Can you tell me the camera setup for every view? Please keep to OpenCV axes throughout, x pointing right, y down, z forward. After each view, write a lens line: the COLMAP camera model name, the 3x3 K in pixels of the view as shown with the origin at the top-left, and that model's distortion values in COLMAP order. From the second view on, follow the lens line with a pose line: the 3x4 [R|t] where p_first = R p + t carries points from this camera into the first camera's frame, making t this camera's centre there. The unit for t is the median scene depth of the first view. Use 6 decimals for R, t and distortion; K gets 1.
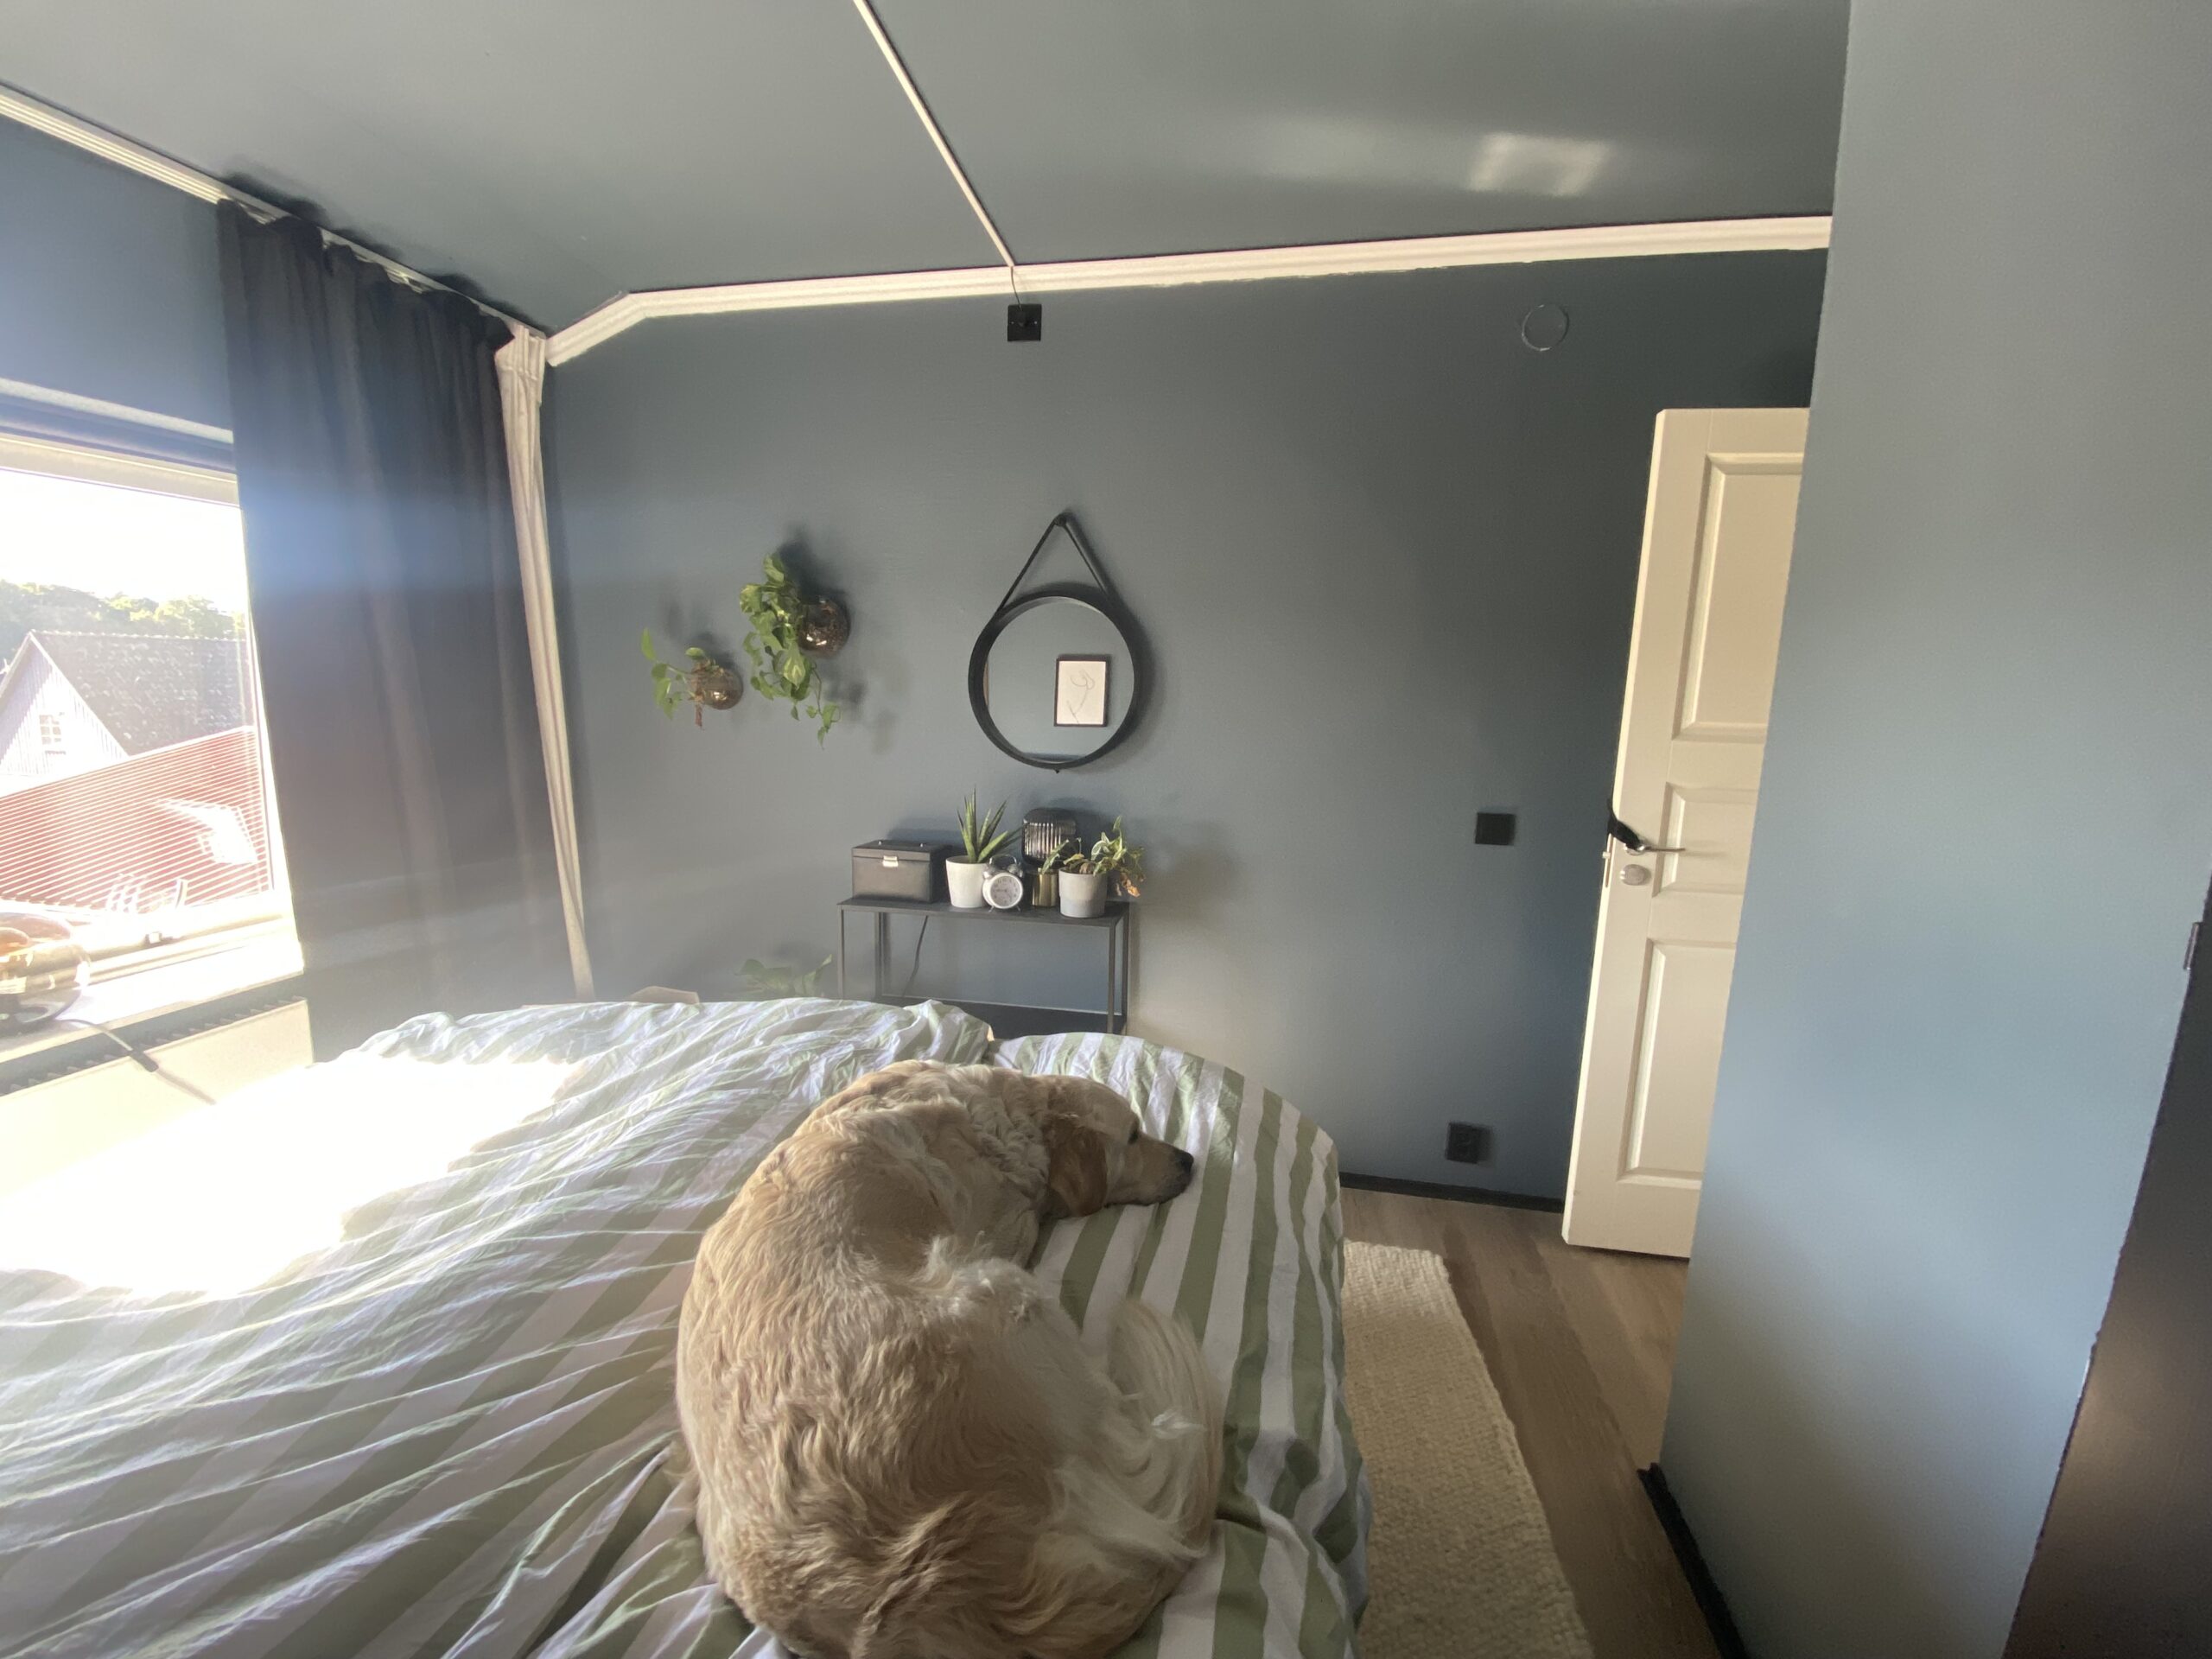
lens RADIAL K [[870.2, 0, 1106.0], [0, 870.2, 829.5], [0, 0, 1]] dist [0.000161, 0.000077]
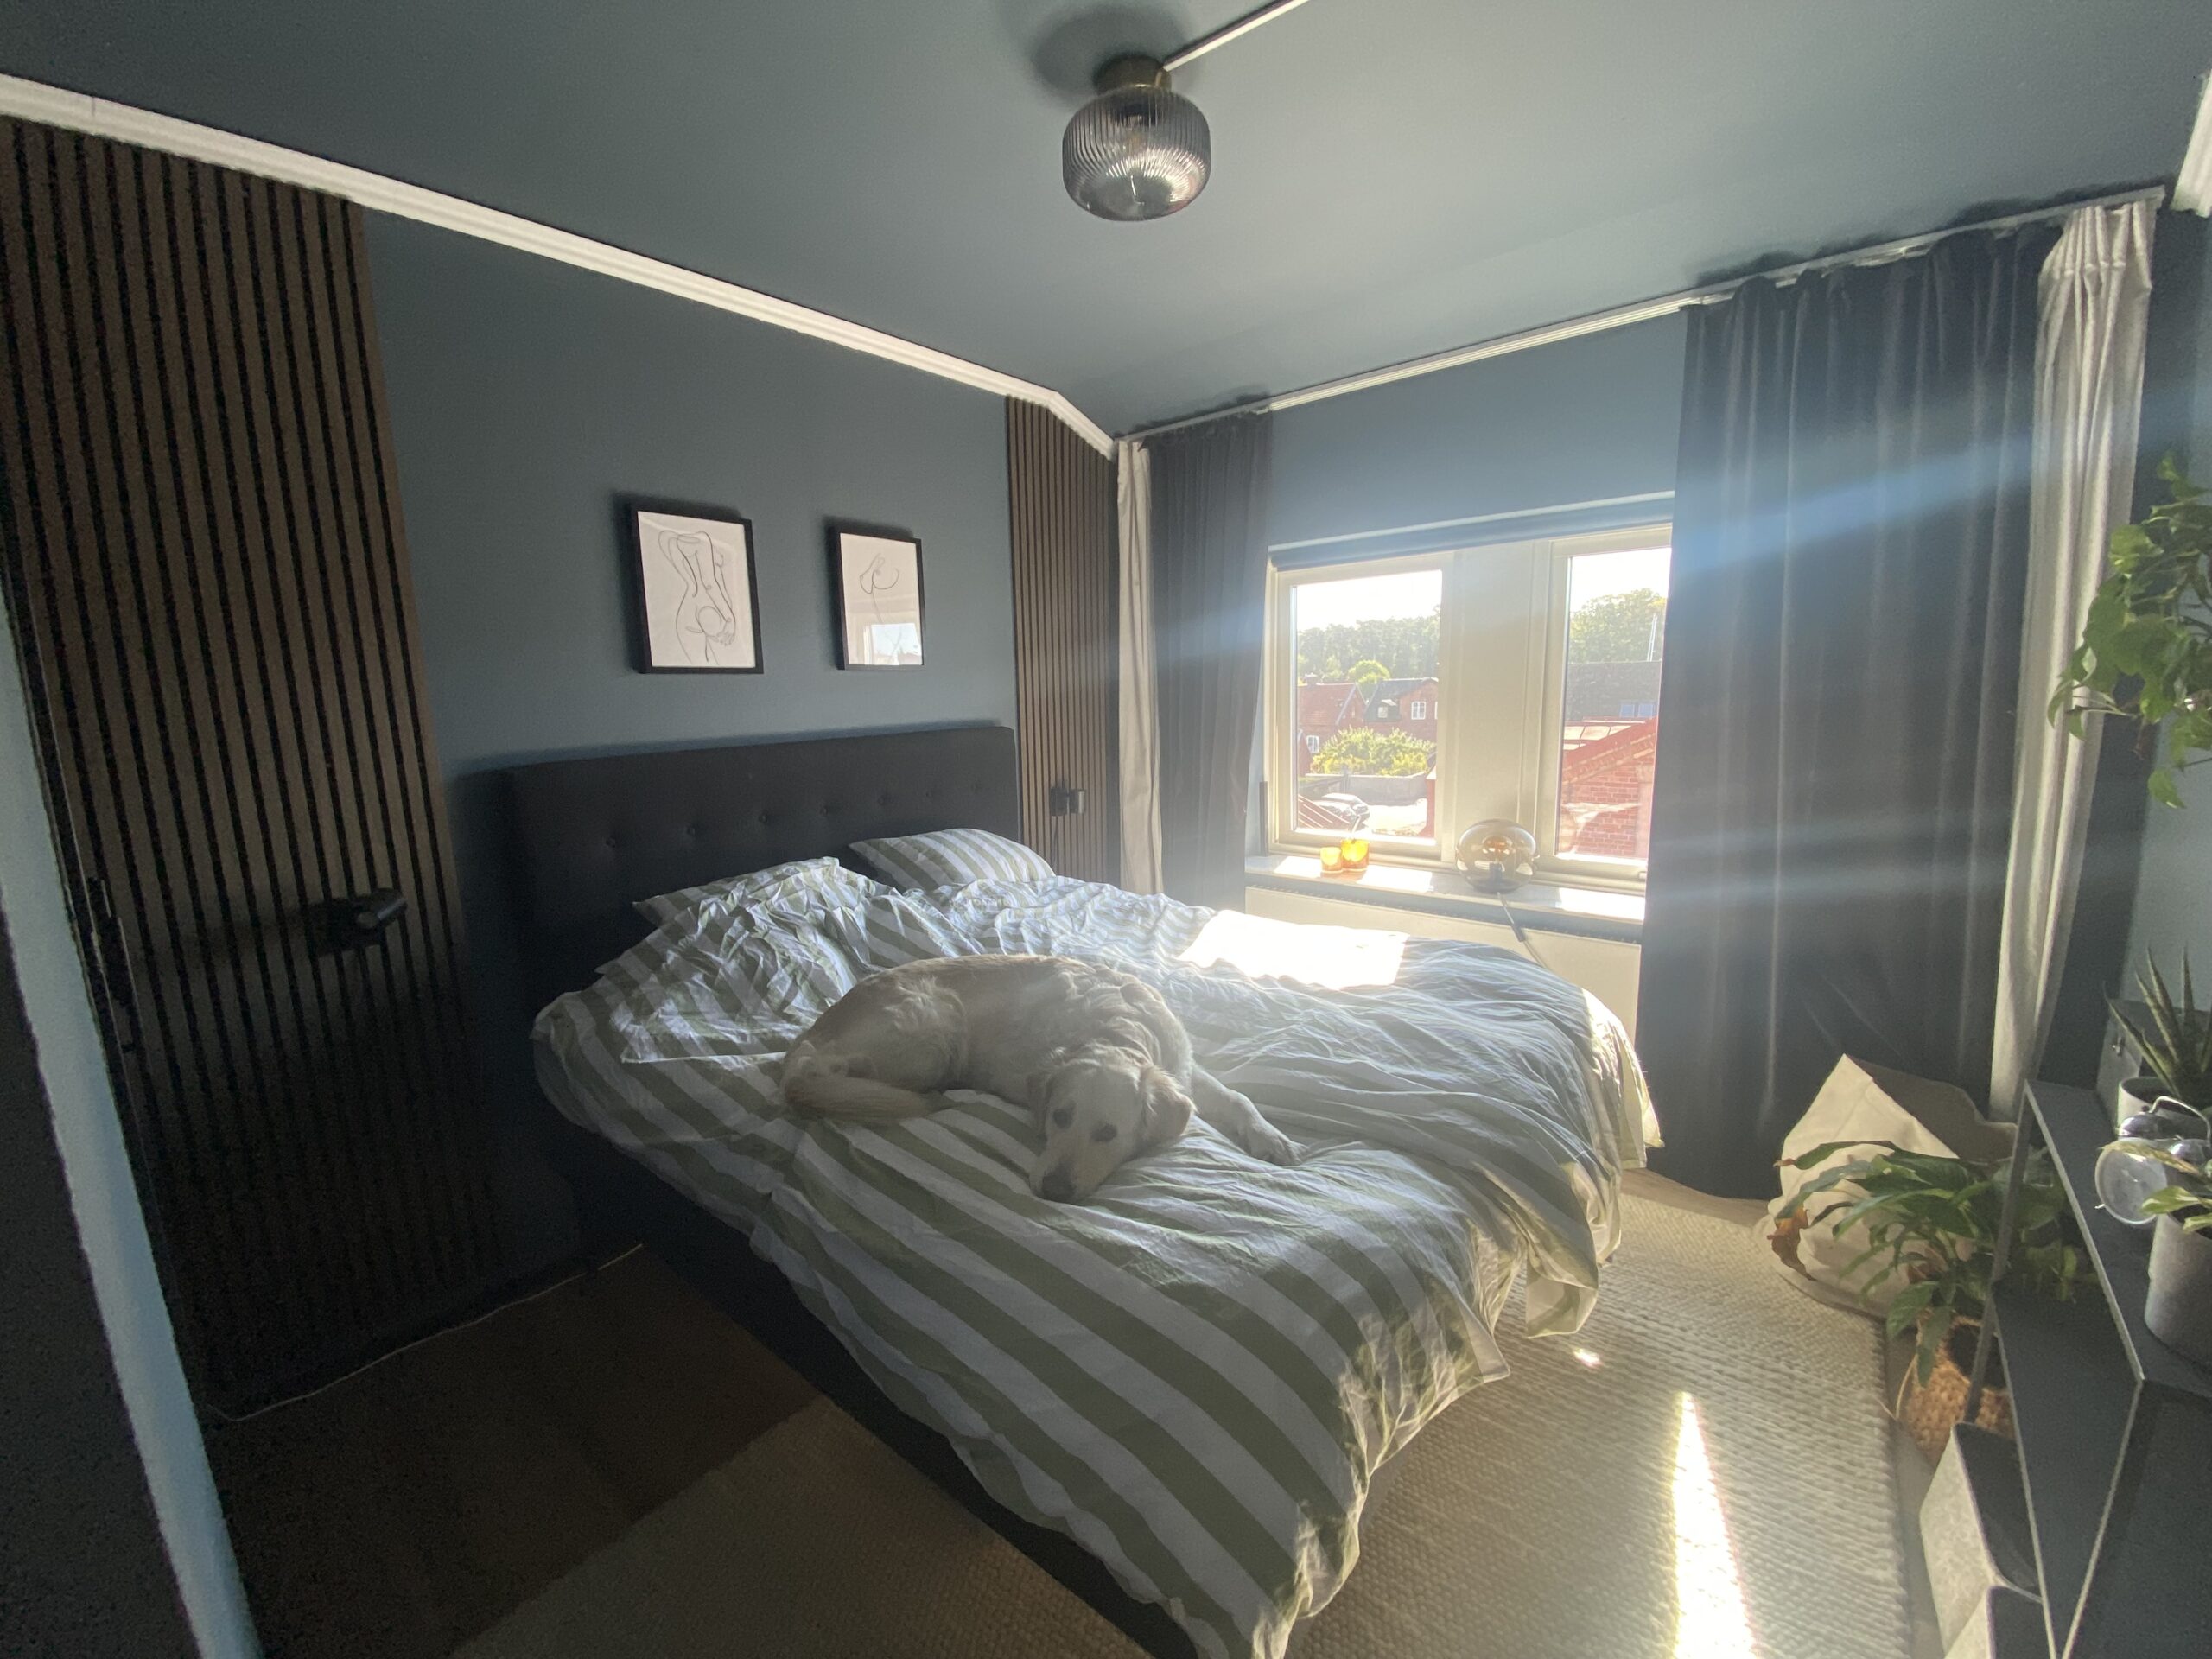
lens RADIAL K [[900.2, 0, 1106.0], [0, 900.2, 829.5], [0, 0, 1]] dist [-0.000282, -0.000059]
pose [[-0.431402, 0.135573, -0.891915, 0.596710], [-0.152883, 0.963359, 0.220379, -0.147570], [0.889112, 0.231431, -0.394868, 0.920659]]
